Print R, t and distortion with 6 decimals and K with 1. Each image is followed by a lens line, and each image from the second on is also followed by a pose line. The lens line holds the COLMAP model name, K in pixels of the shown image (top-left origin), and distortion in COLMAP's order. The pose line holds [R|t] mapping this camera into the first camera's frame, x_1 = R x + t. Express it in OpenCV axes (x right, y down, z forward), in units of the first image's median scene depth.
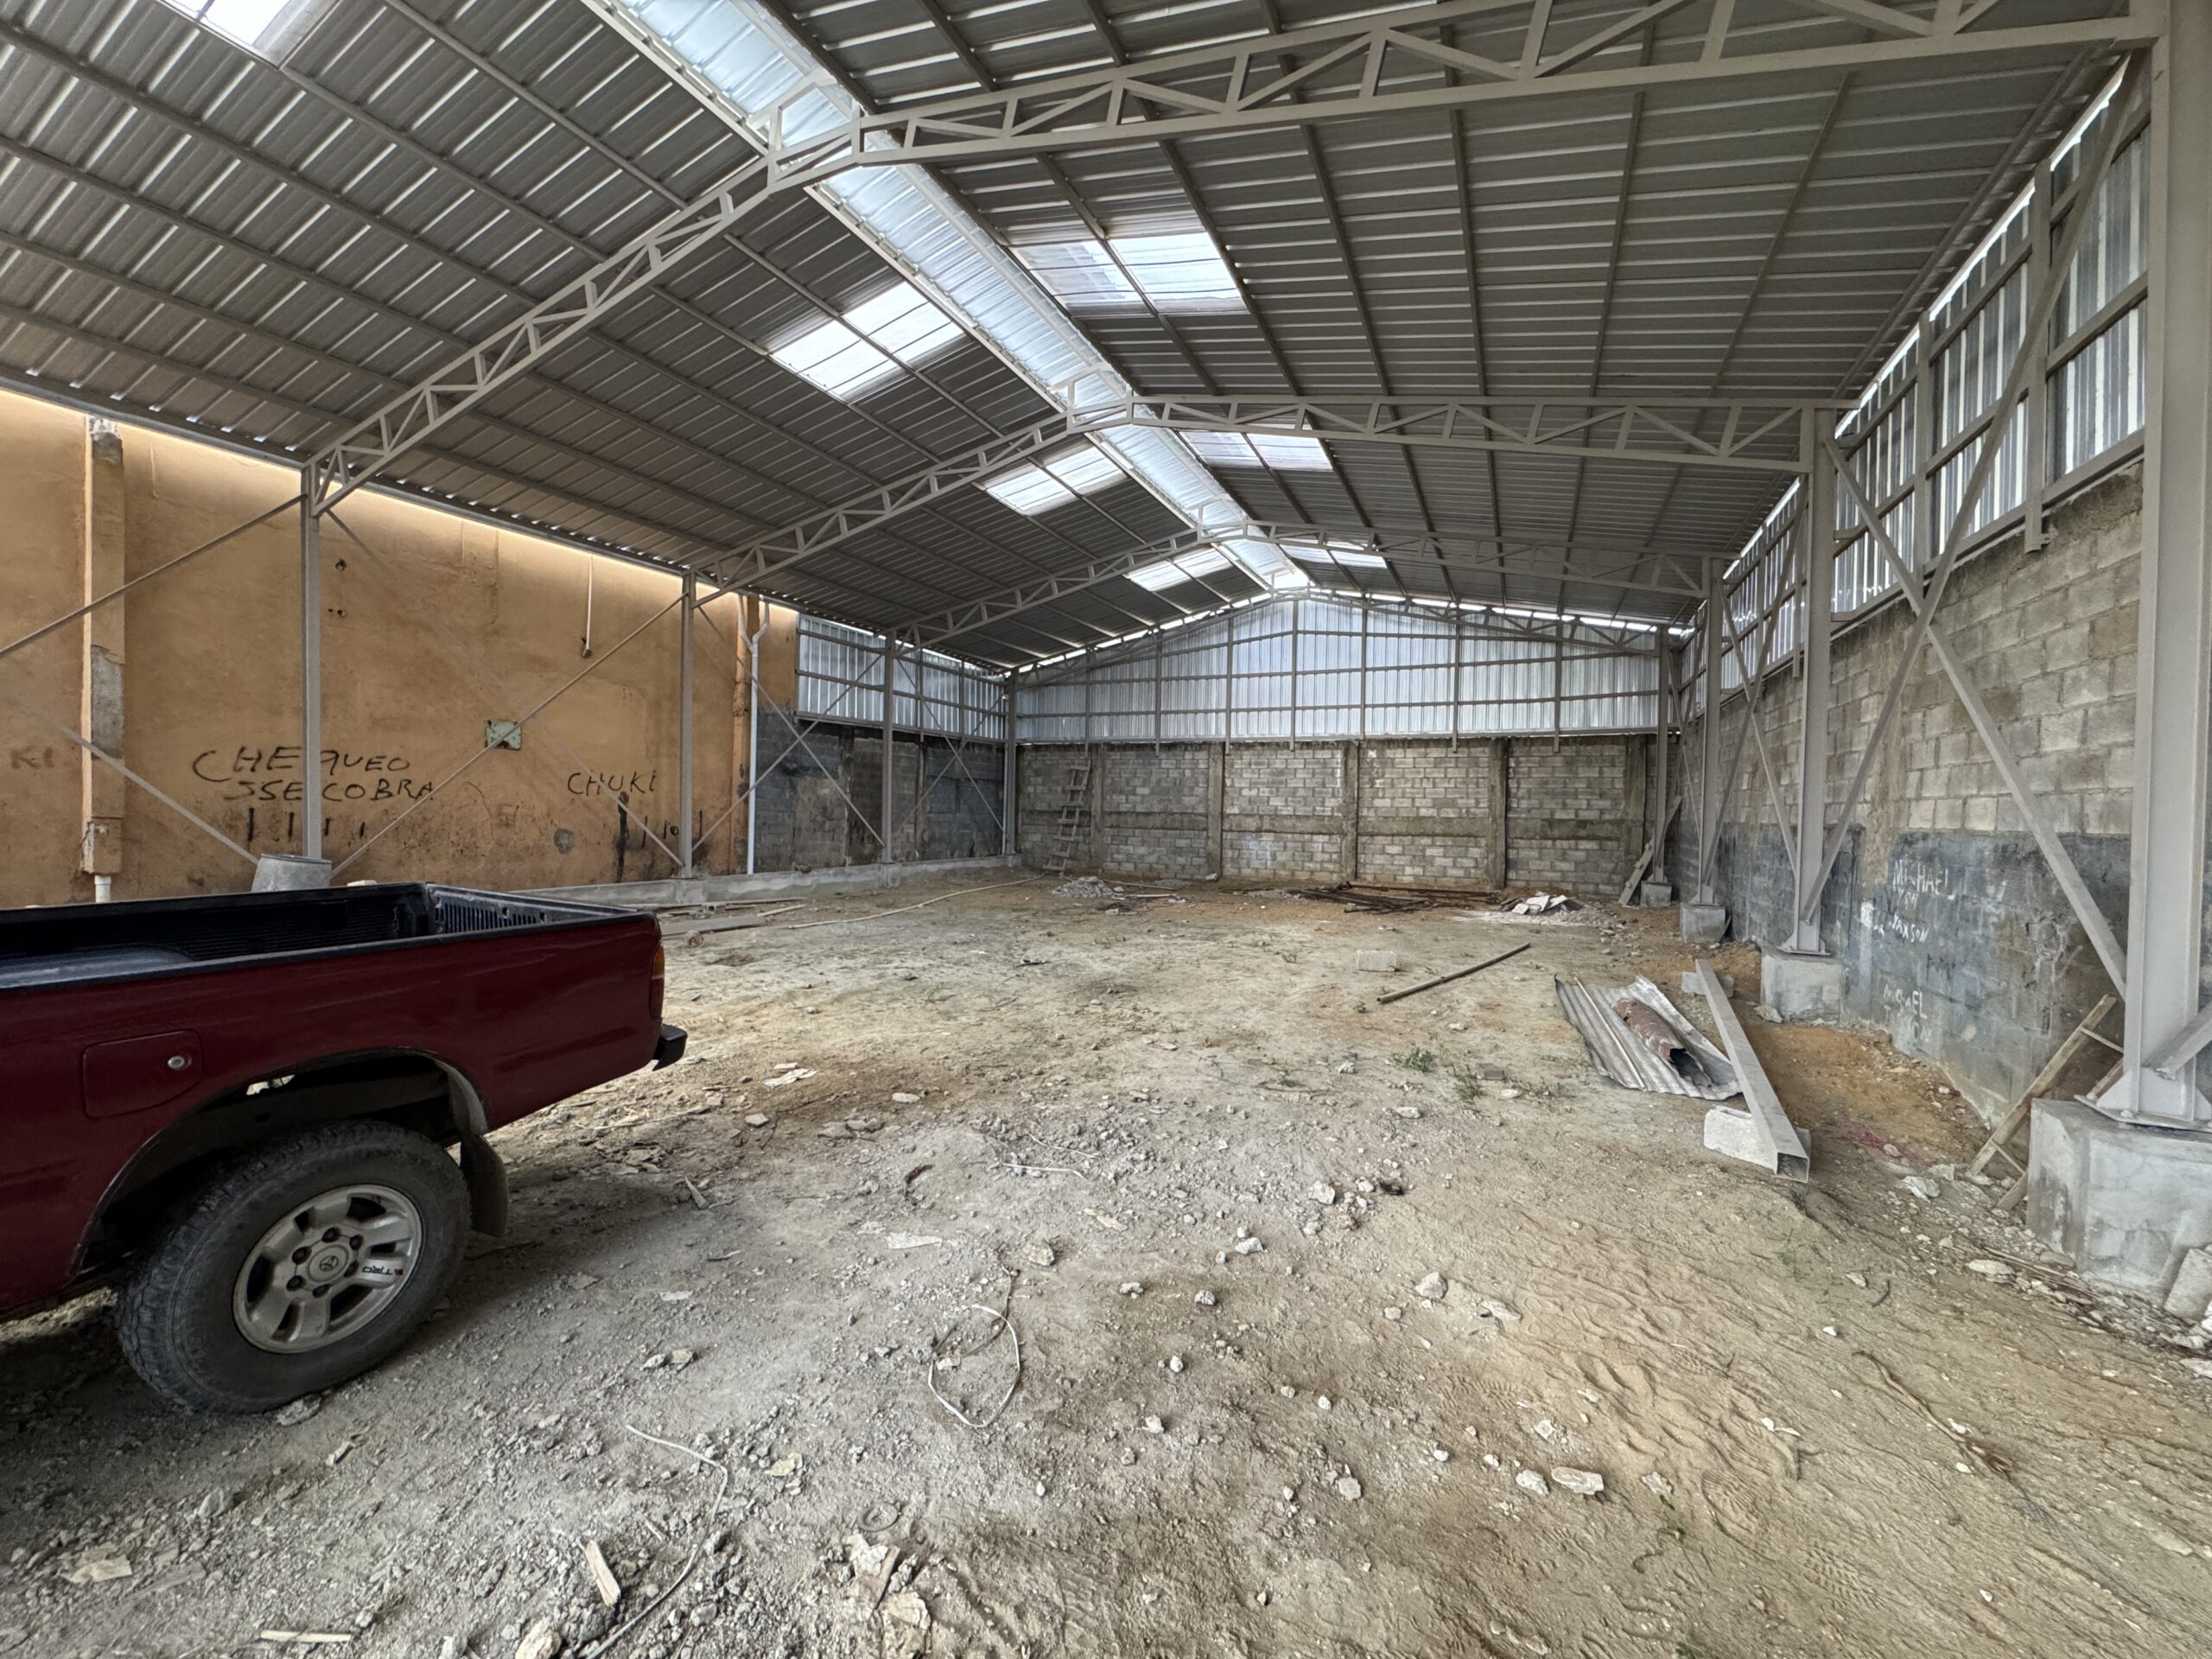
lens RADIAL K [[882.7, 0, 1106.0], [0, 882.7, 829.5], [0, 0, 1]] dist [-0.001926, -0.000200]
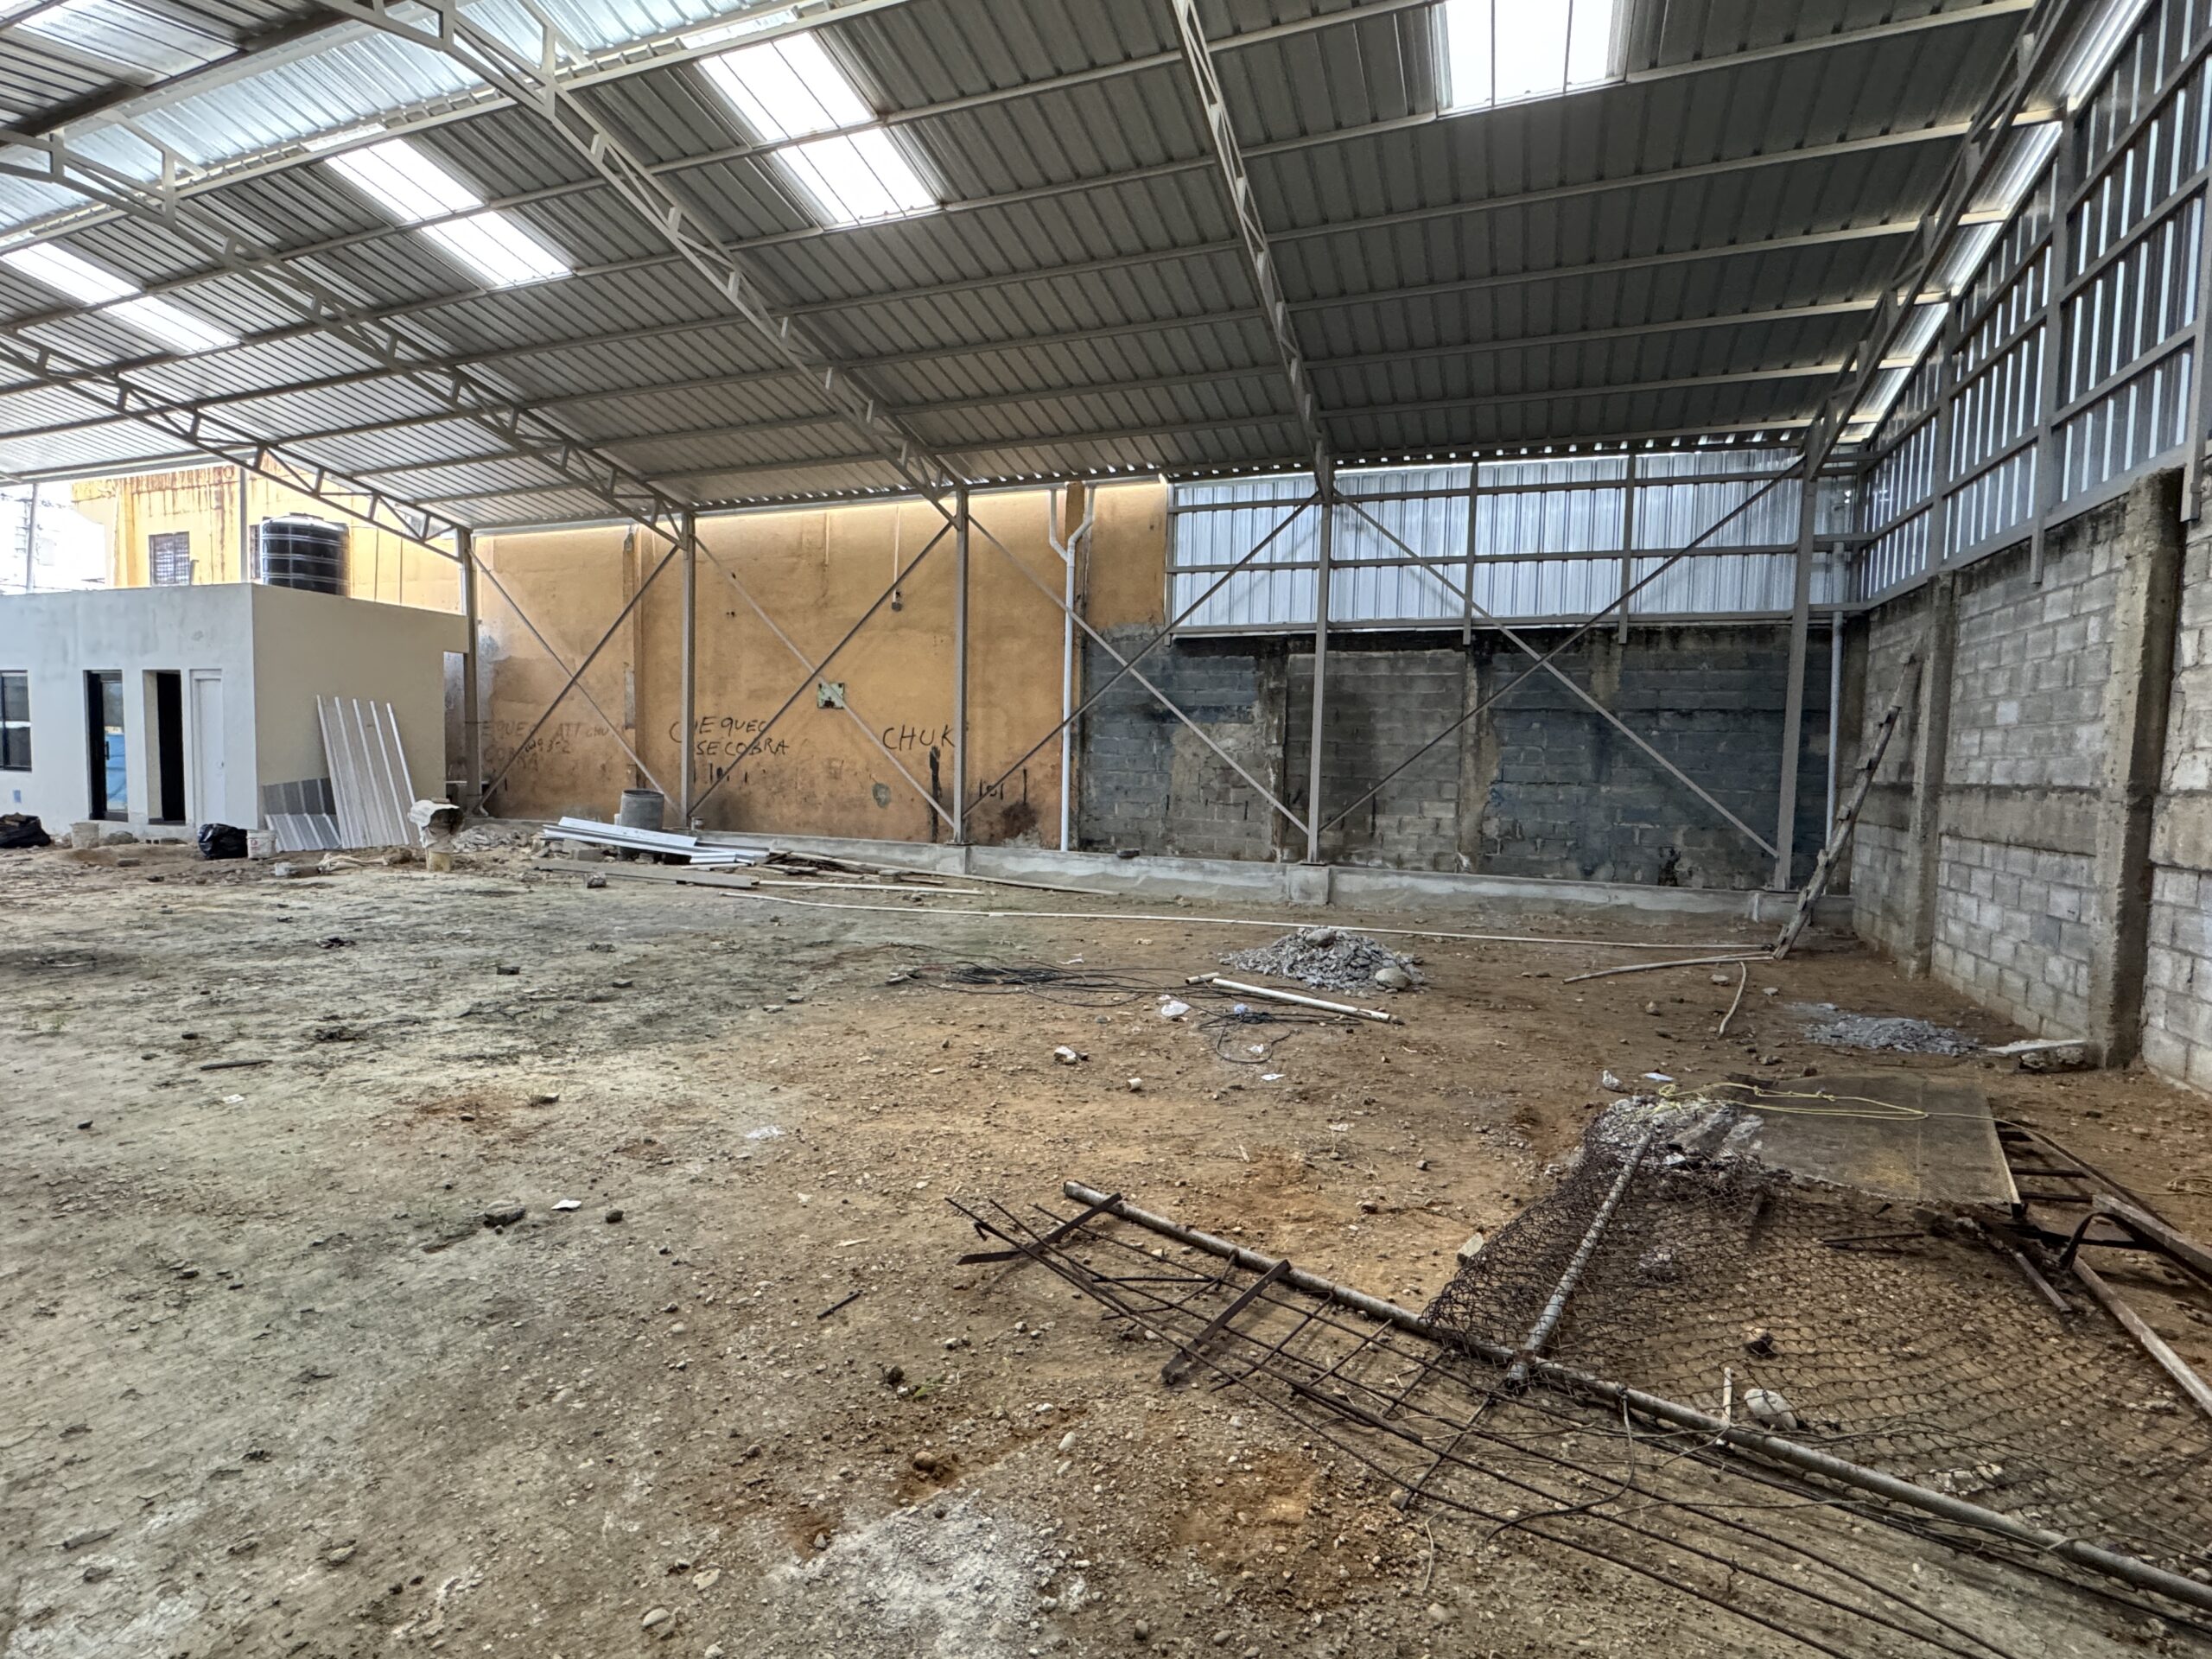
lens RADIAL K [[1066.7, 0, 1105.0], [0, 1066.7, 831.8], [0, 0, 1]] dist [-0.004152, 0.000425]
pose [[0.070085, 0.046301, -0.996466, 0.518796], [-0.046583, 0.997984, 0.043095, -0.008182], [0.996453, 0.043398, 0.072101, 0.953094]]
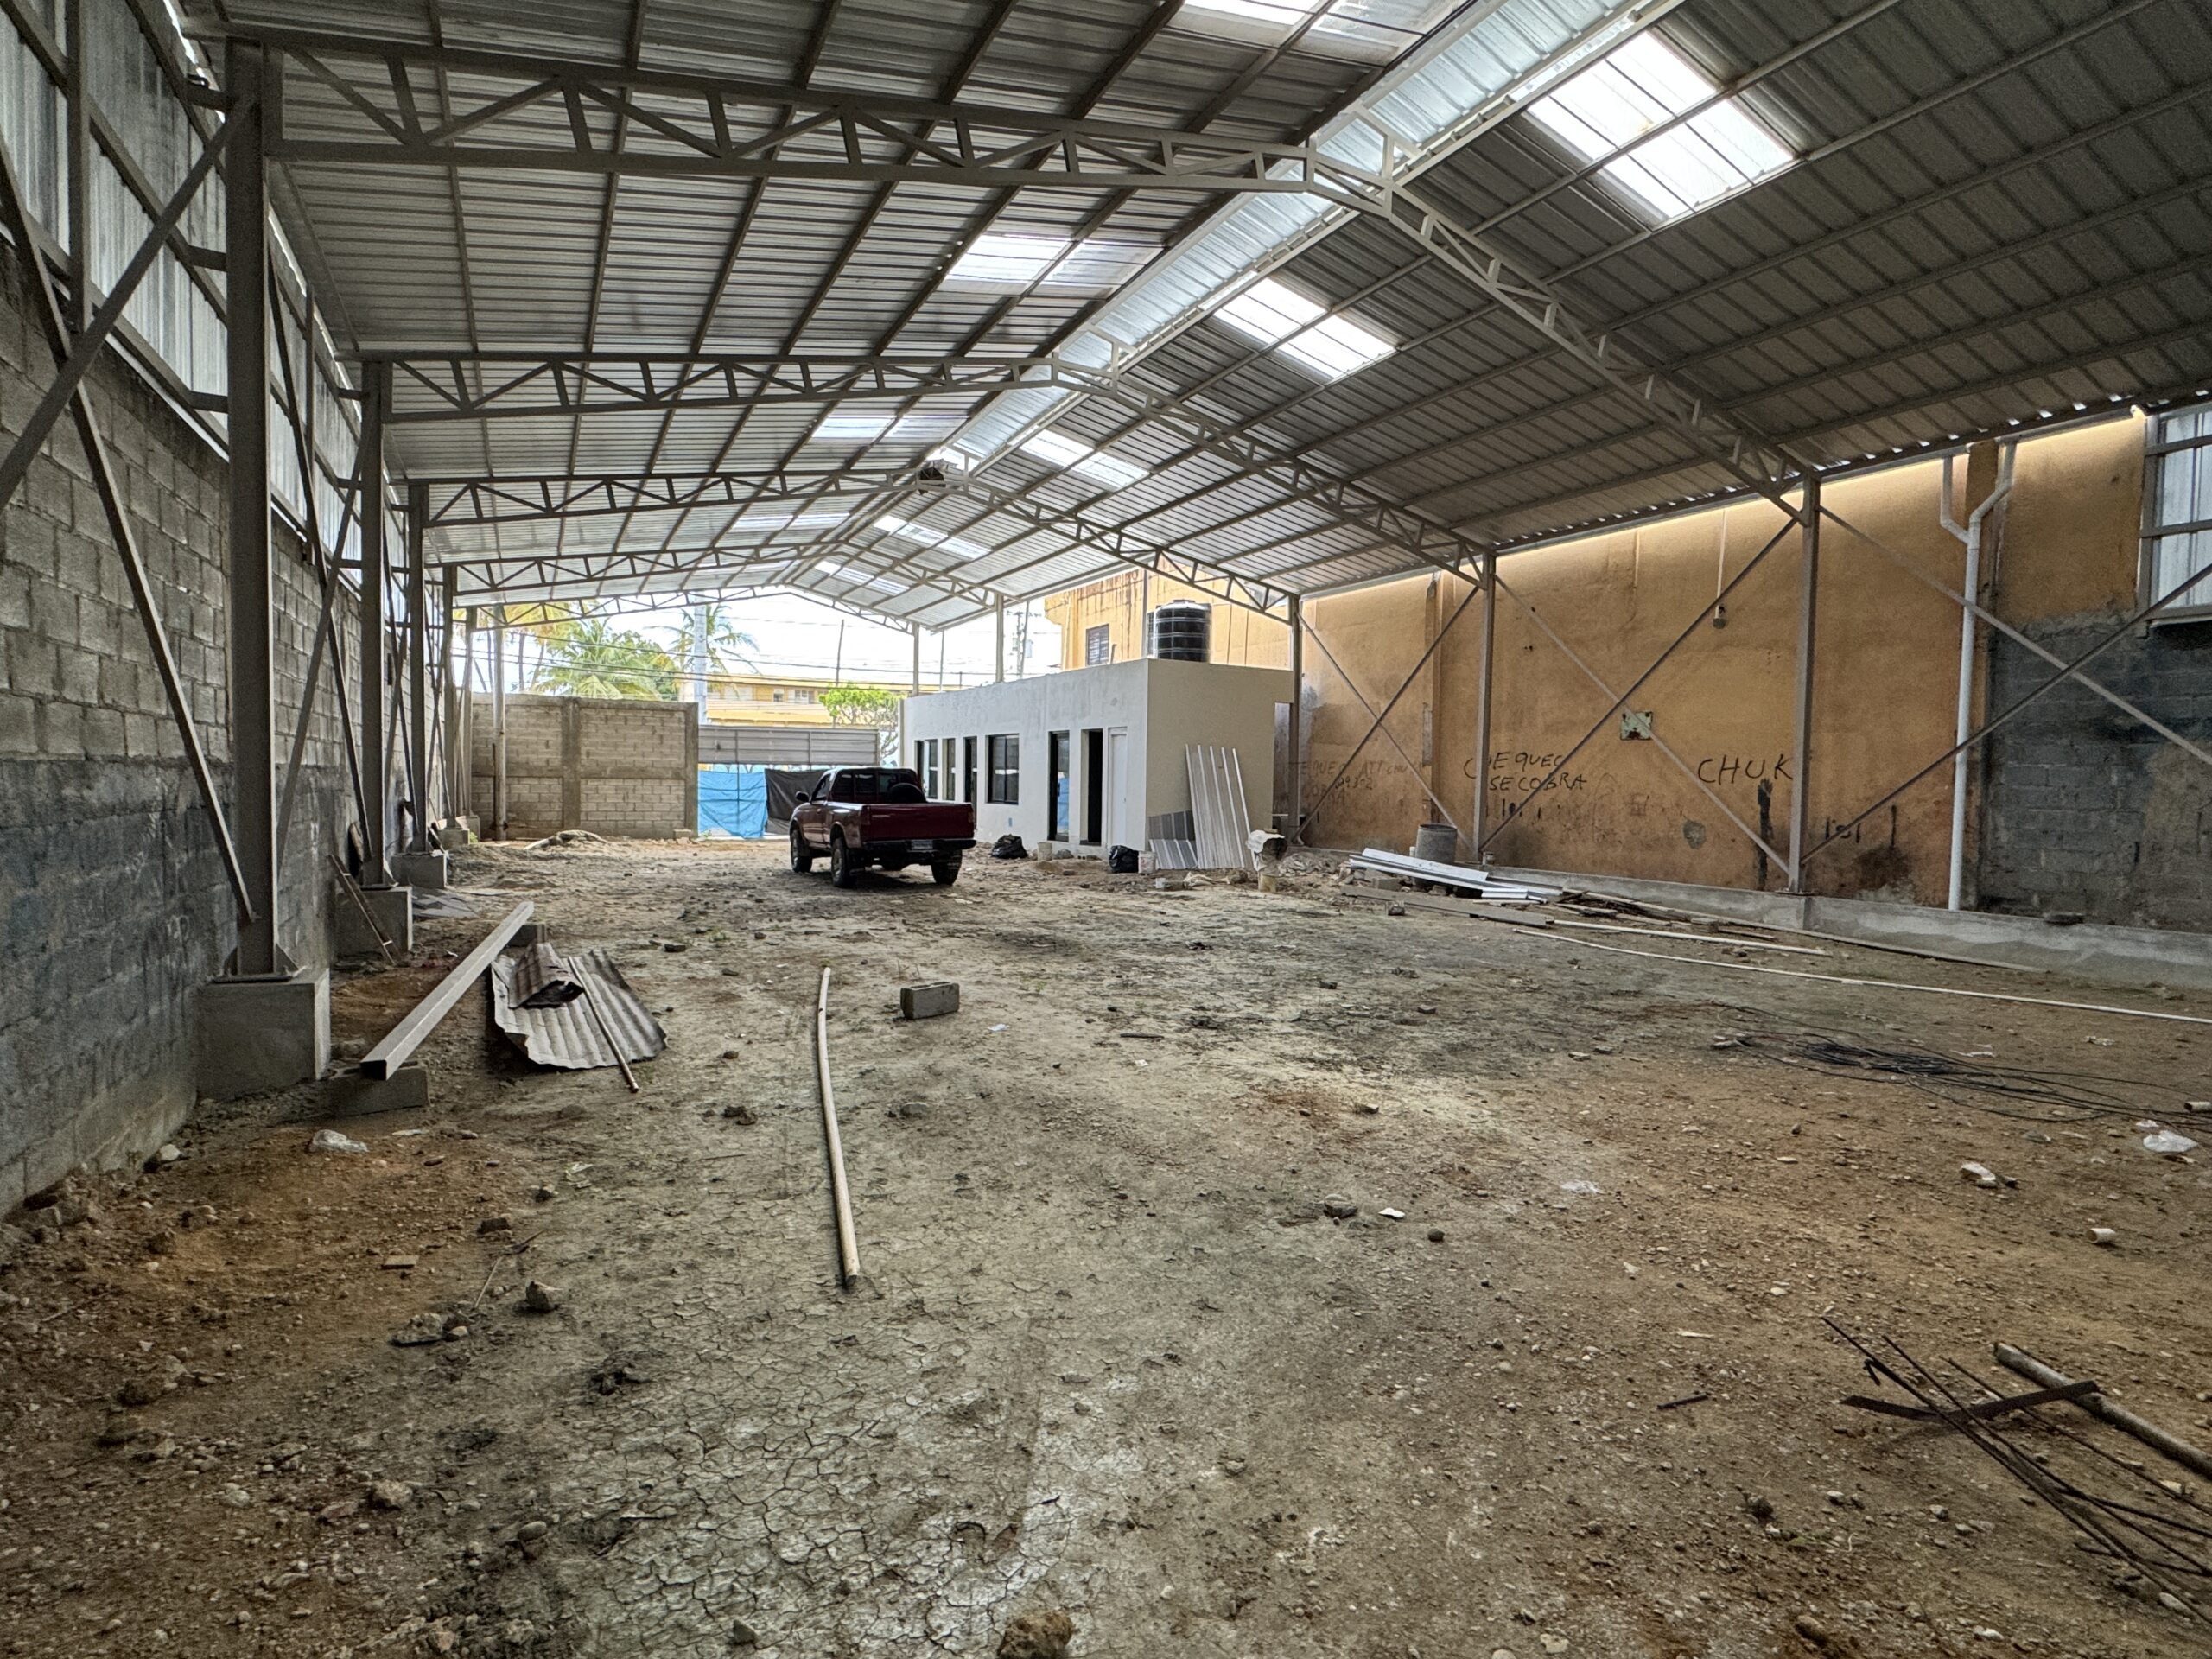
lens RADIAL K [[1066.7, 0, 1105.0], [0, 1066.7, 831.8], [0, 0, 1]] dist [-0.004152, 0.000425]
pose [[-0.590009, 0.008153, -0.807356, 0.522318], [-0.047659, 0.997854, 0.044905, -0.008117], [0.805989, 0.064972, -0.588354, 0.942351]]
